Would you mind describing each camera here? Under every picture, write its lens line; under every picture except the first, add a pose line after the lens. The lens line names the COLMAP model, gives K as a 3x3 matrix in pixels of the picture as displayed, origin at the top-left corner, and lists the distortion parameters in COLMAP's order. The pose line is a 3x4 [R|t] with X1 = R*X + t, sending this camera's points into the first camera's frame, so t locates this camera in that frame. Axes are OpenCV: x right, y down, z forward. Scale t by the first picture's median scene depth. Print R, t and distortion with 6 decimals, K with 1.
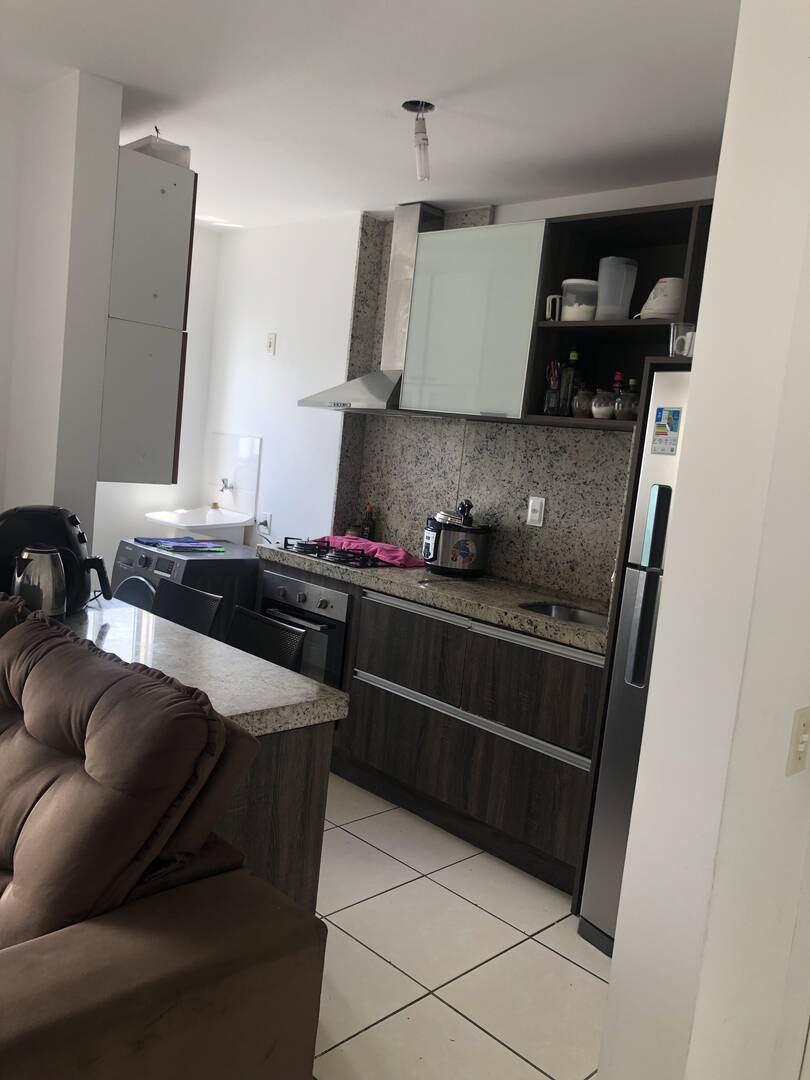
lens RADIAL K [[878.9, 0, 402.6], [0, 878.9, 542.5], [0, 0, 1]] dist [0.038074, -0.029519]
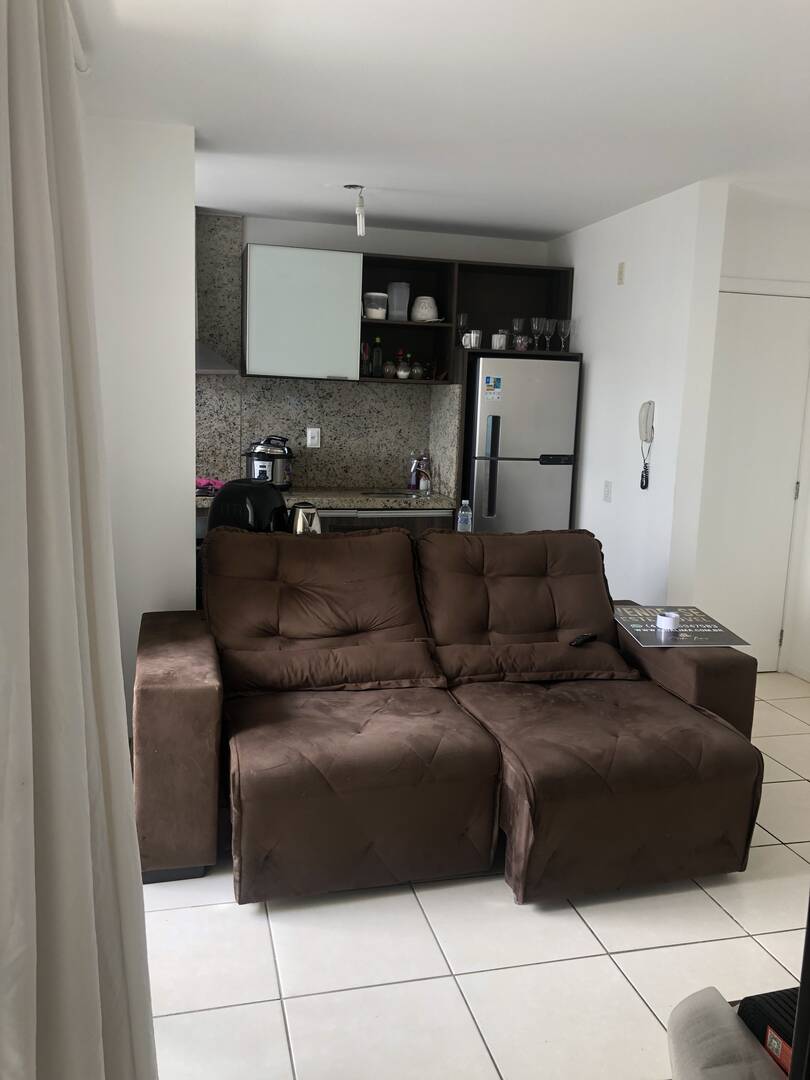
lens RADIAL K [[878.9, 0, 412.1], [0, 878.9, 536.4], [0, 0, 1]] dist [0.038074, -0.029519]
pose [[0.503654, -0.214322, 0.836898, -1.077734], [0.112955, 0.976759, 0.182162, -0.128367], [-0.856489, 0.002785, 0.516157, 0.090209]]
